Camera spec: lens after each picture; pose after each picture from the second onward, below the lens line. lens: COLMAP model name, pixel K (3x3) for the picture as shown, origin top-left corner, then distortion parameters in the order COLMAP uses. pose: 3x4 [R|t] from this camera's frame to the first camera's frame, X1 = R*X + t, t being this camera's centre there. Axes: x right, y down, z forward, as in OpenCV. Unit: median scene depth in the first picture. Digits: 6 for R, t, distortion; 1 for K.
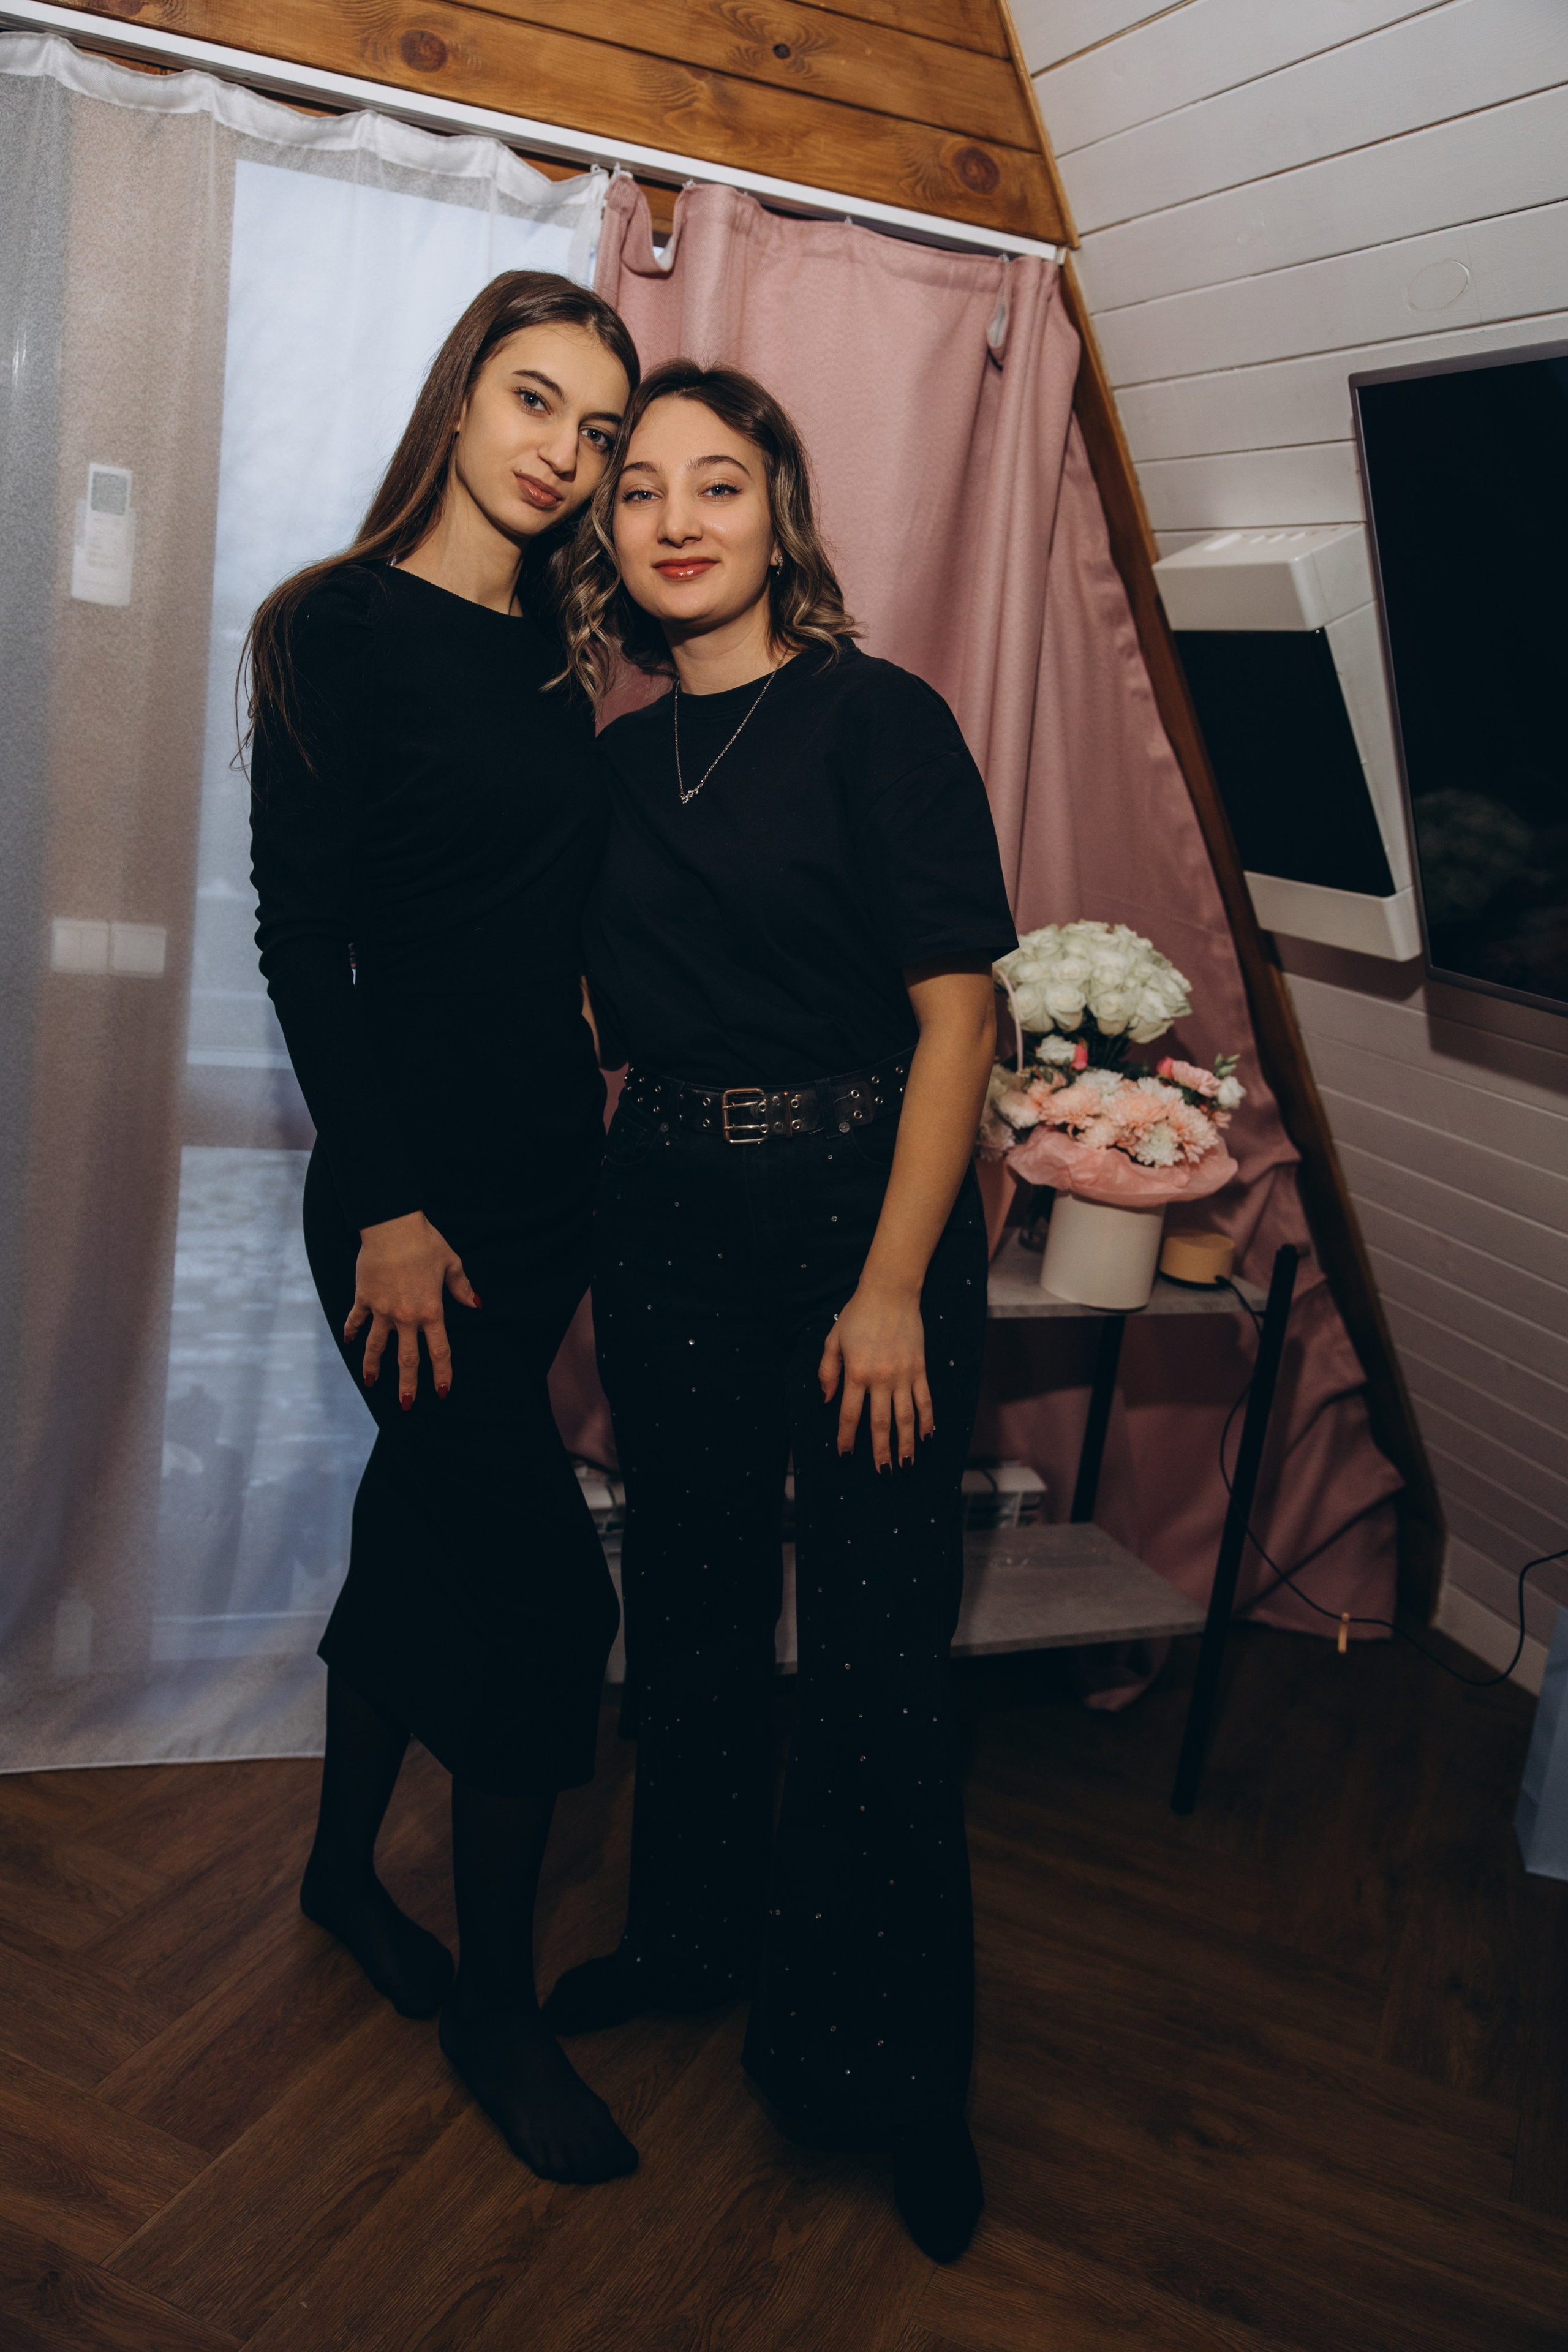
lens RADIAL K [[1982.3, 0, 784.0], [0, 1982.3, 1176.0], [0, 0, 1]] dist [0.011597, -0.015891]
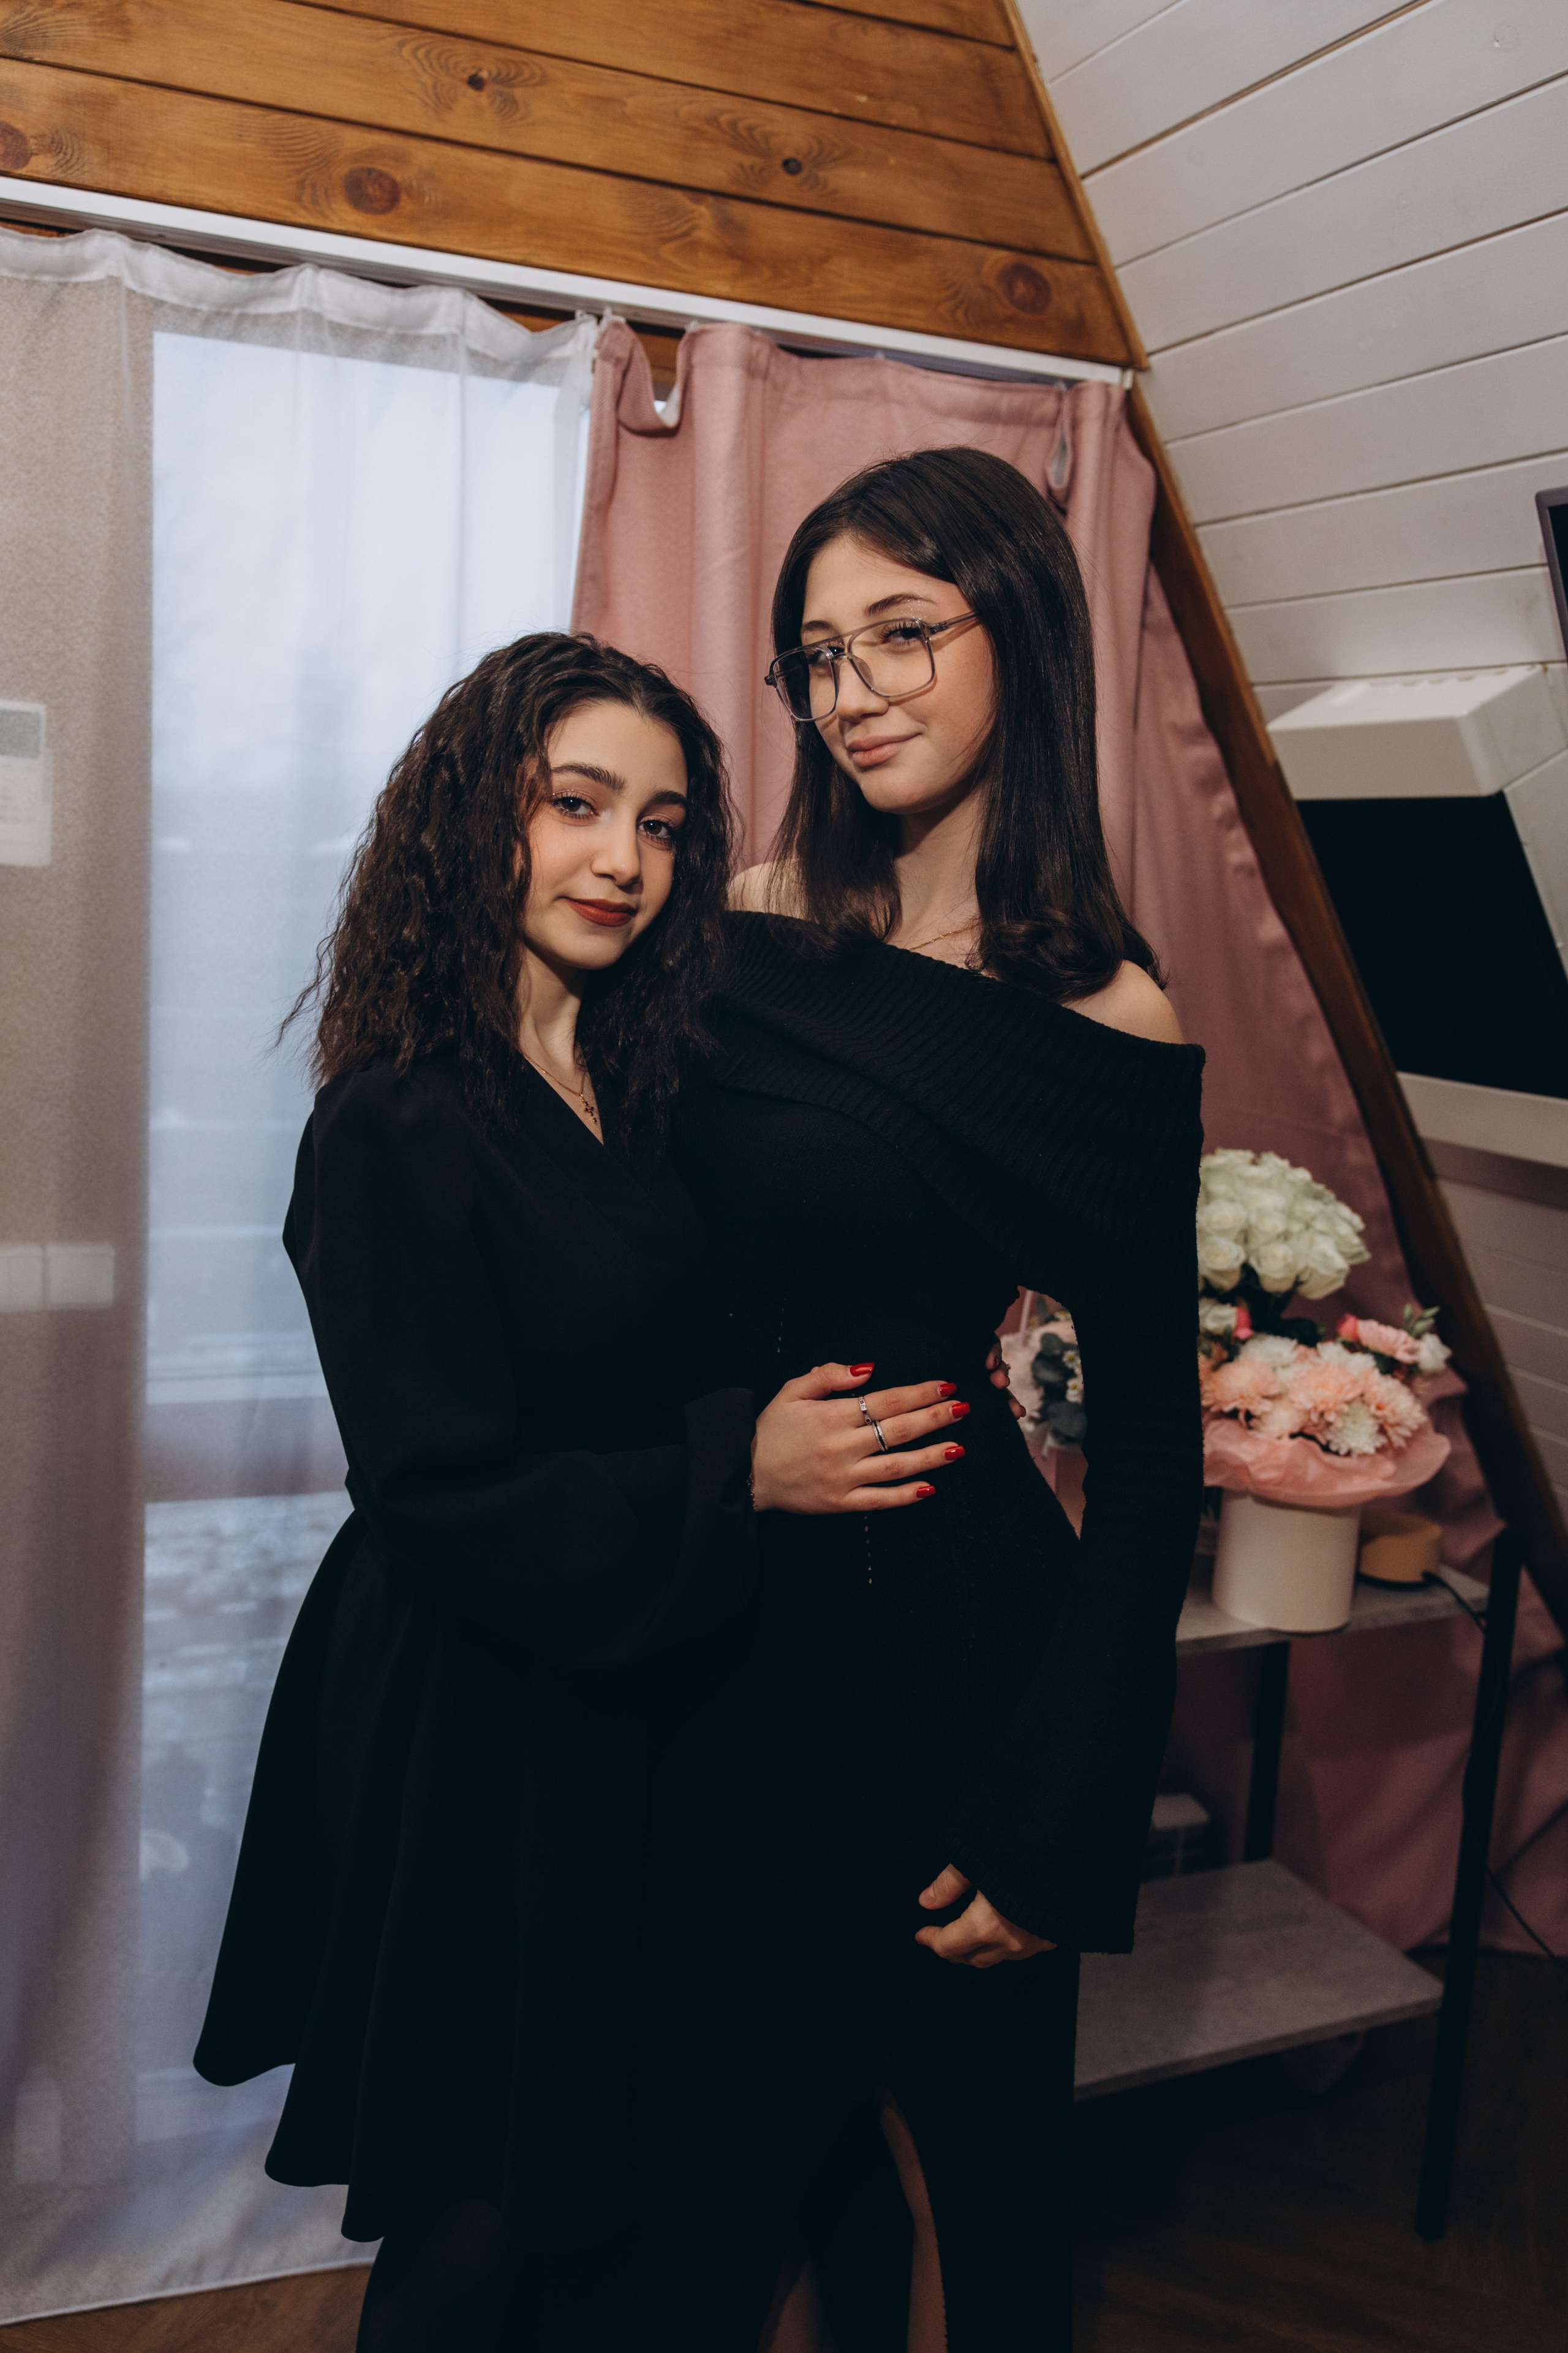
lens RADIAL K [[2056.5, 0, 784.0], [0, 2056.5, 1176.5], [0, 0, 1]] dist [0.018637, -0.011117]
pose [[0.997368, -0.071754, 0.010423, -0.043314], [0.072349, 0.994340, -0.077800, -0.067676], [-0.004781, 0.078349, 0.996915, 0.151497]]
